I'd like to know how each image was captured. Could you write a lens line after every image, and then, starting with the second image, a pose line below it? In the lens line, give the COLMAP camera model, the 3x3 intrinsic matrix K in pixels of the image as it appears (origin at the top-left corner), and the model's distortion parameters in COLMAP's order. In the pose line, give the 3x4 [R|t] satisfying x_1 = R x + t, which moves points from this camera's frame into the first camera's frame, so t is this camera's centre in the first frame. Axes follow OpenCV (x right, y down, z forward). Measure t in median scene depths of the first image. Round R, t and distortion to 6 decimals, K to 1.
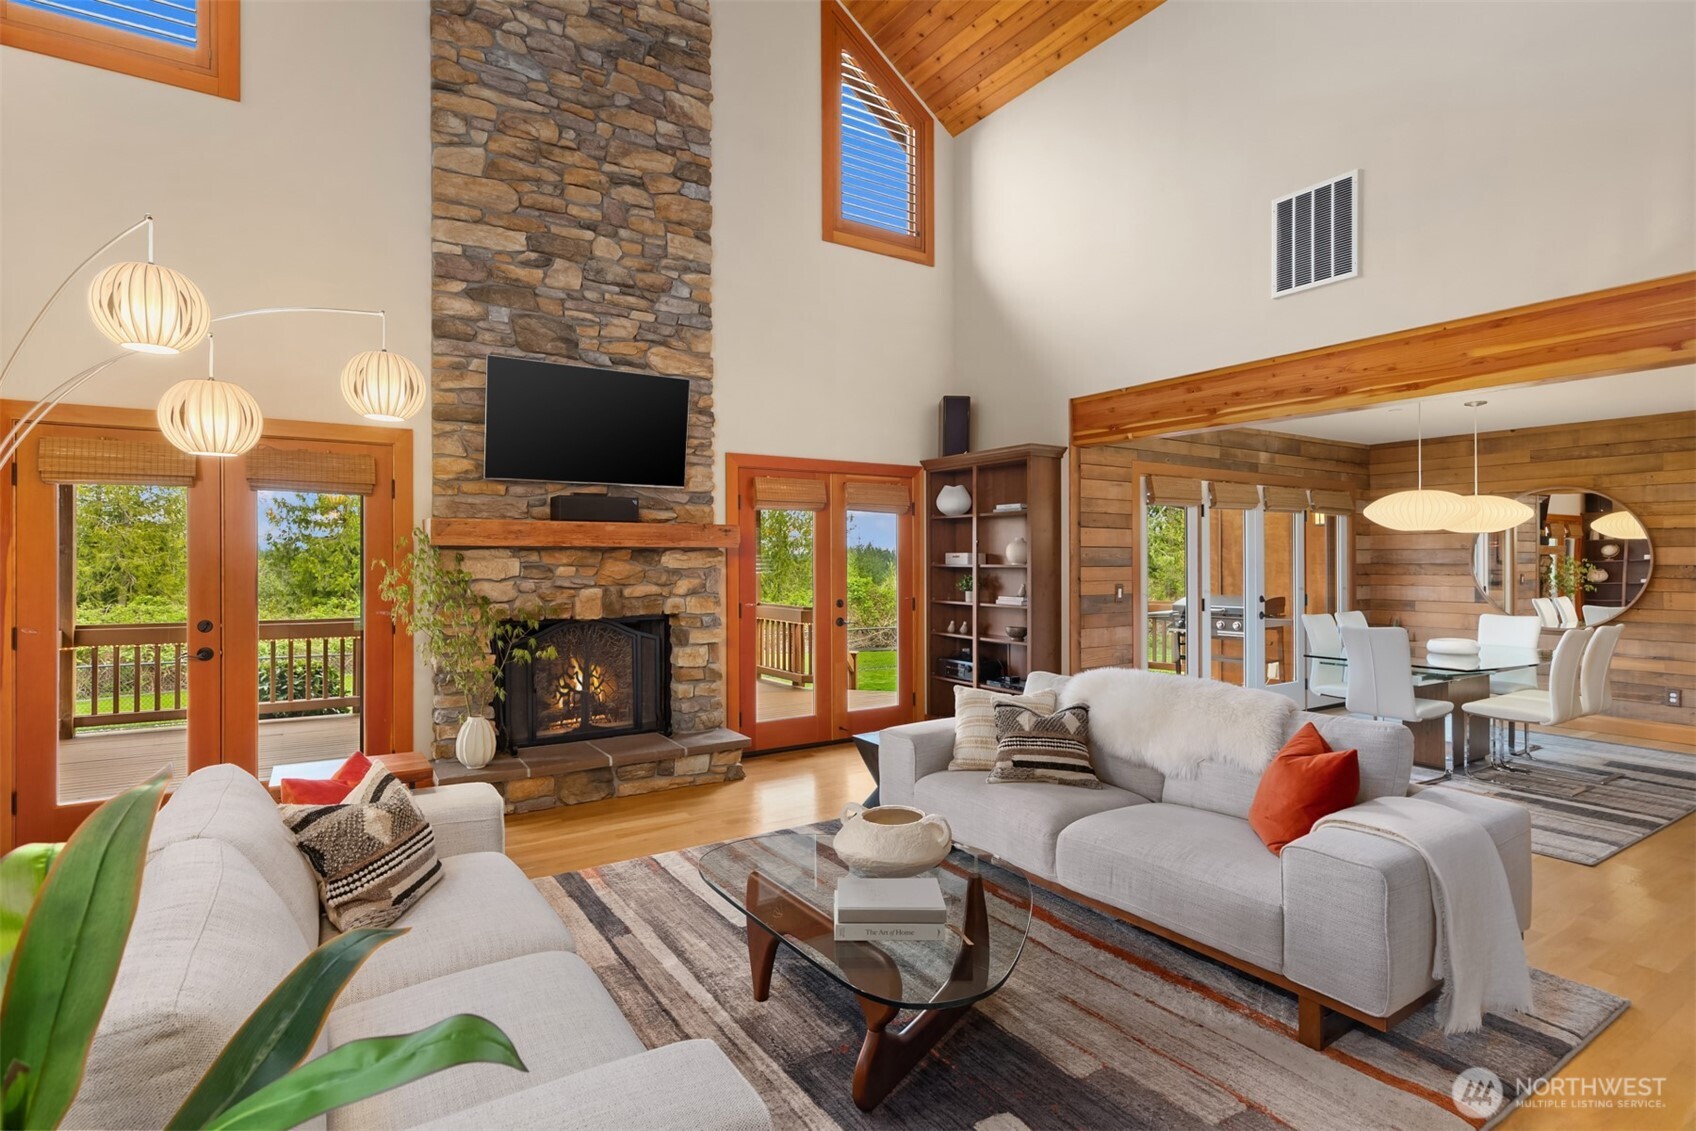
lens RADIAL K [[834.8, 0, 843.8], [0, 834.8, 554.1], [0, 0, 1]] dist [0.002610, 0.000587]
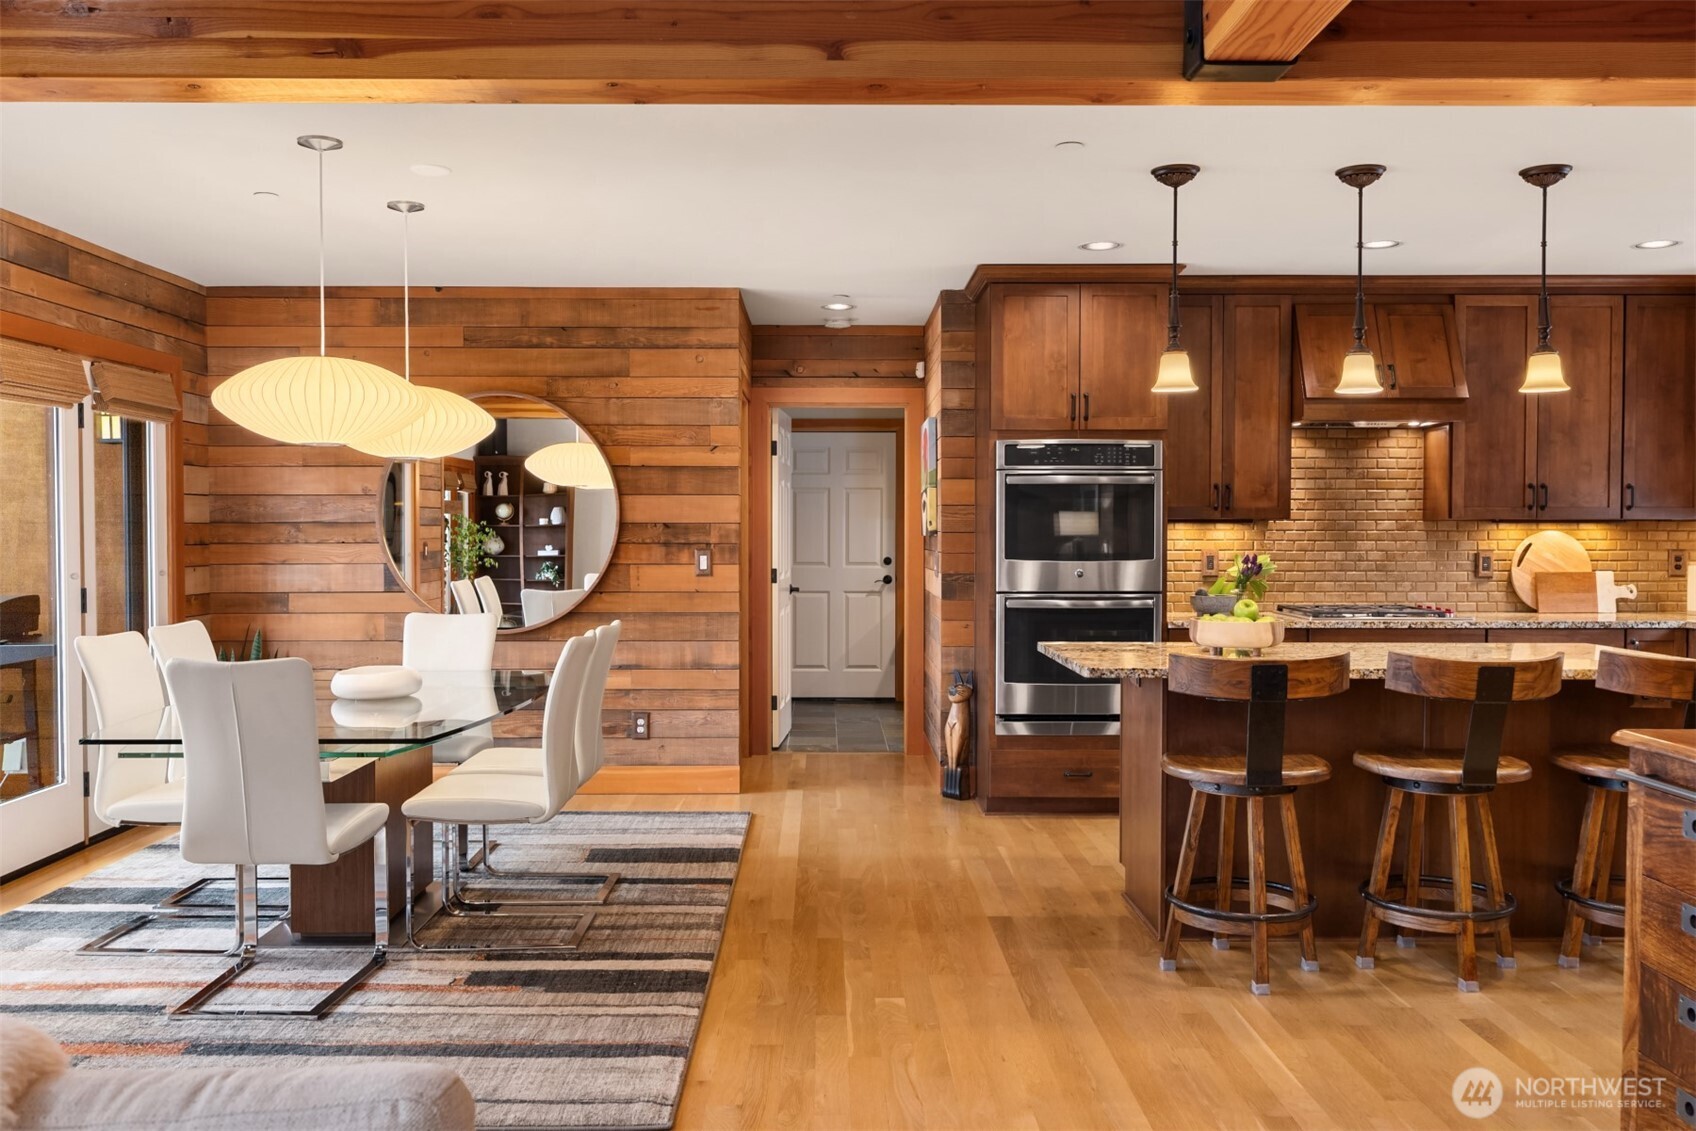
lens RADIAL K [[1391.8, 0, 820.2], [0, 1391.8, 562.1], [0, 0, 1]] dist [0.006575, -0.000410]
pose [[0.547621, -0.021496, 0.836450, 0.153105], [-0.004426, 0.999582, 0.028586, 0.011392], [-0.836715, -0.019356, 0.547297, 0.276502]]
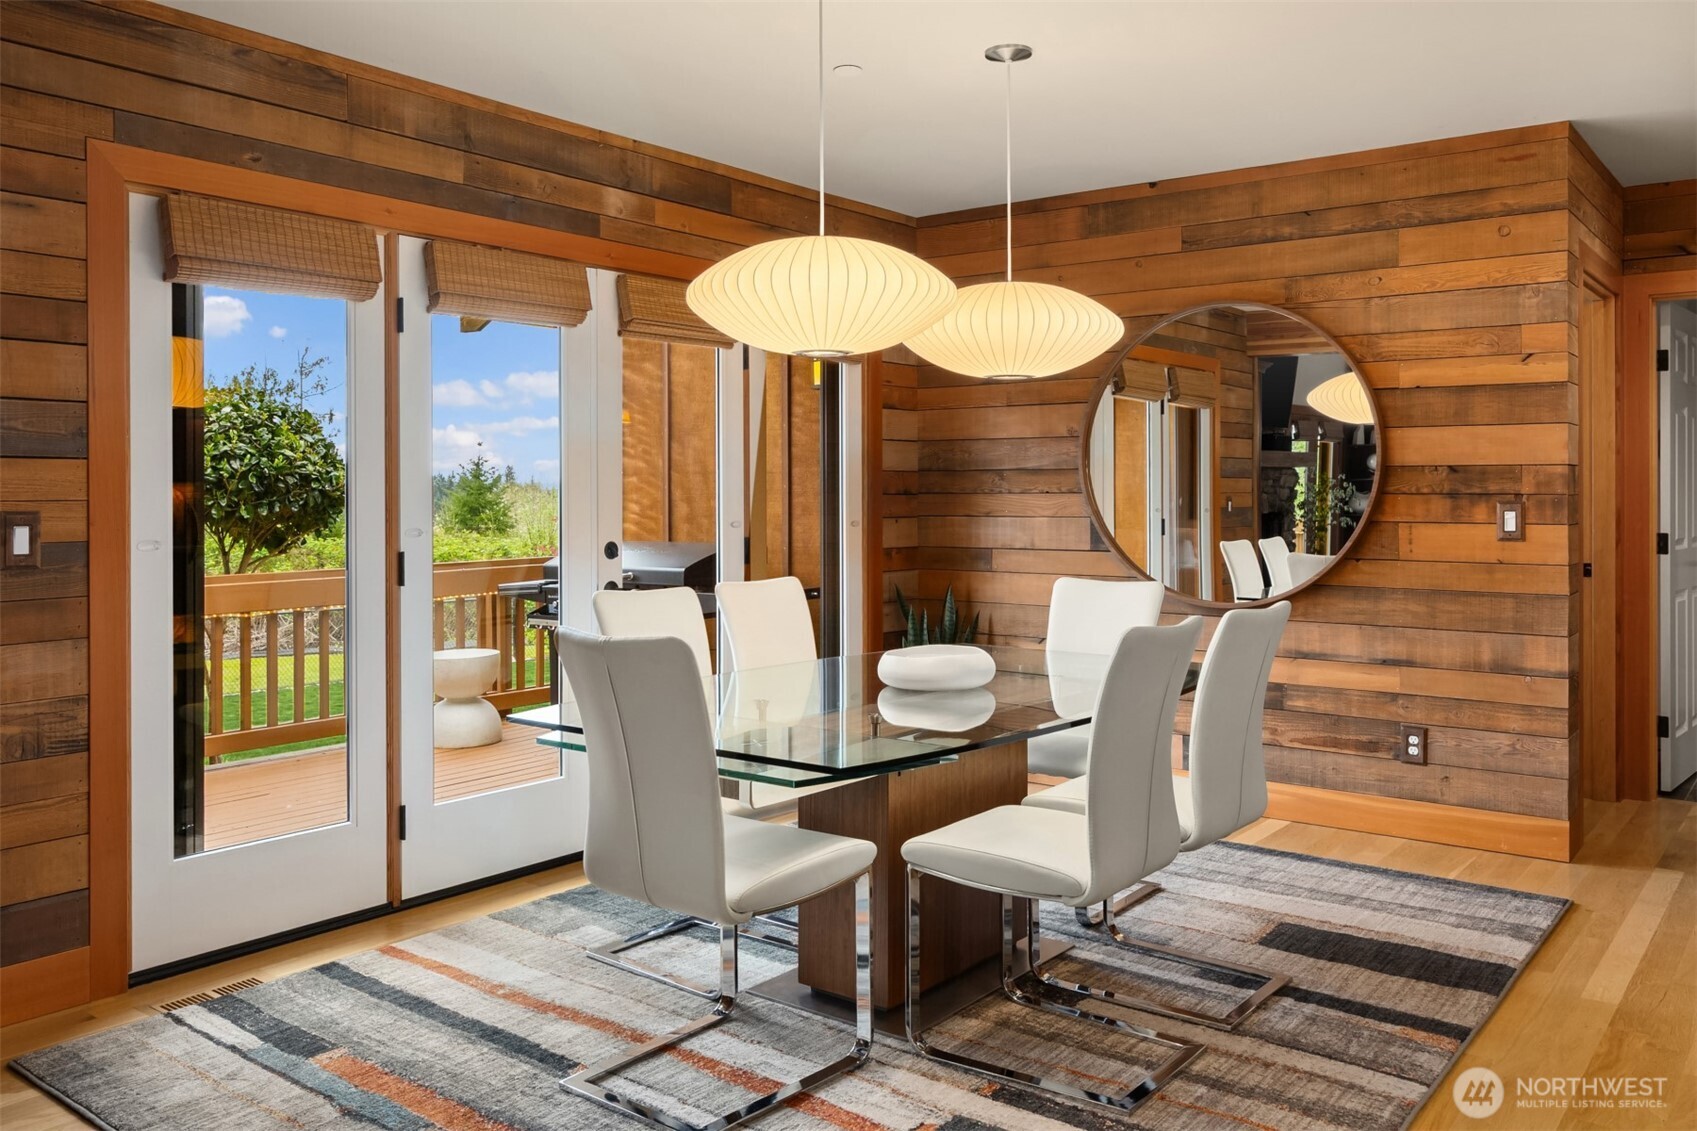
lens RADIAL K [[1321.9, 0, 819.4], [0, 1321.9, 490.6], [0, 0, 1]] dist [-0.001487, -0.000407]
pose [[0.949263, -0.001627, 0.314478, 0.414938], [-0.000307, 0.999981, 0.006103, 0.021656], [-0.314483, -0.005890, 0.949245, 0.377305]]
